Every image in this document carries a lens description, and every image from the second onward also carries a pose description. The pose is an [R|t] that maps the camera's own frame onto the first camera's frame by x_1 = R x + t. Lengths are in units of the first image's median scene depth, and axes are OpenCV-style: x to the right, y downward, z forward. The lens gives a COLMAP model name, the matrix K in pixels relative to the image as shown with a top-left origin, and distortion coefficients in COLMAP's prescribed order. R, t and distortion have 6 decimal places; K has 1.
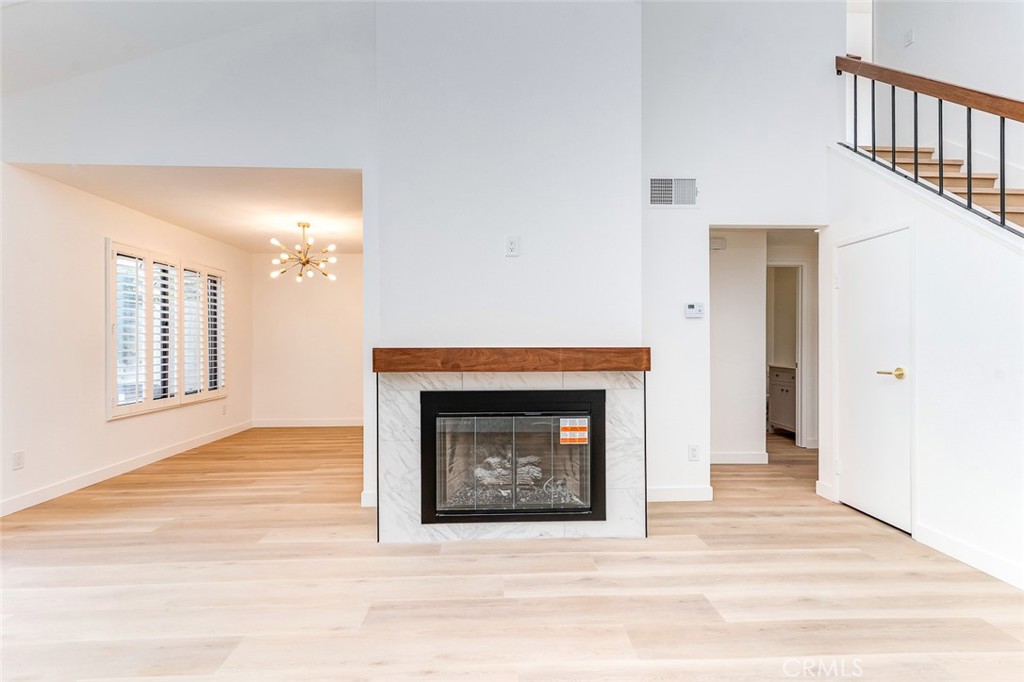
lens RADIAL K [[484.3, 0, 514.0], [0, 484.3, 341.0], [0, 0, 1]] dist [0.016582, -0.000324]
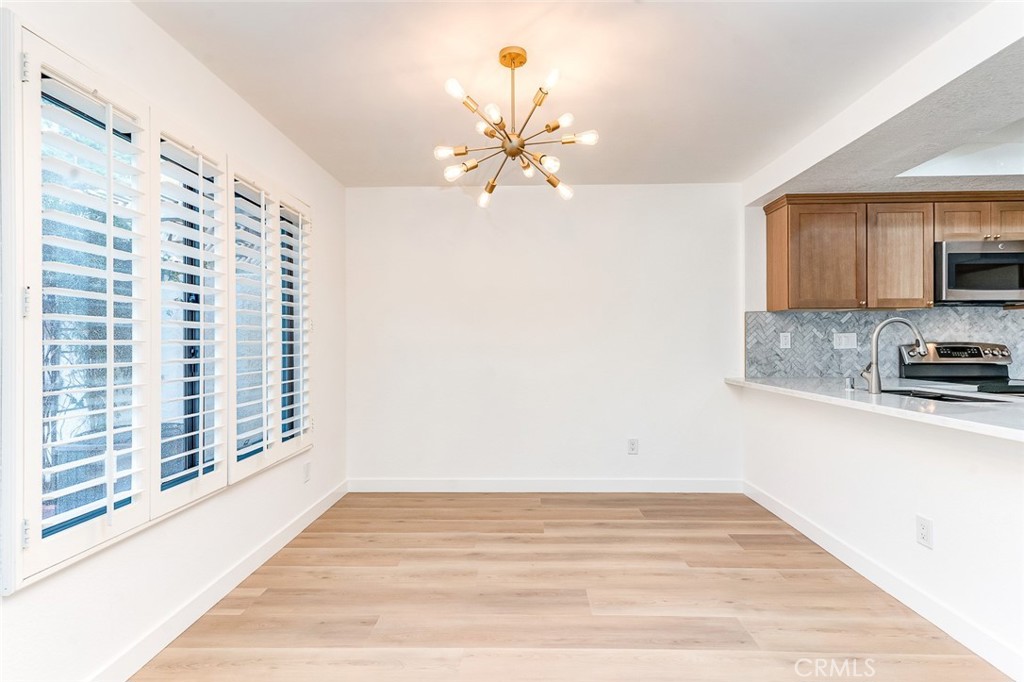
lens RADIAL K [[487.2, 0, 512.0], [0, 487.2, 341.0], [0, 0, 1]] dist [-0.000457, -0.000075]
pose [[0.997771, 0.000531, -0.066731, -0.716453], [0.000000, 0.999968, 0.007955, -0.008259], [0.066733, -0.007938, 0.997739, 1.045939]]
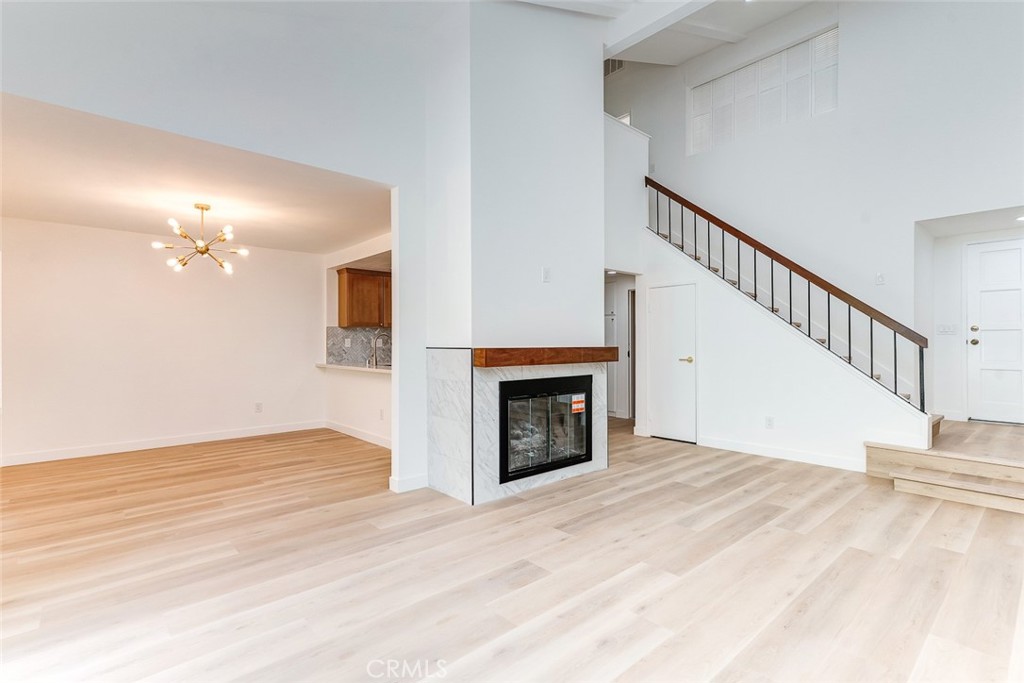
lens RADIAL K [[484.3, 0, 514.0], [0, 484.3, 341.5], [0, 0, 1]] dist [0.016582, -0.000324]
pose [[0.772847, 0.001683, 0.634590, -0.976854], [-0.000605, 0.999998, -0.001916, -0.000583], [-0.634592, 0.001096, 0.772846, -0.021215]]
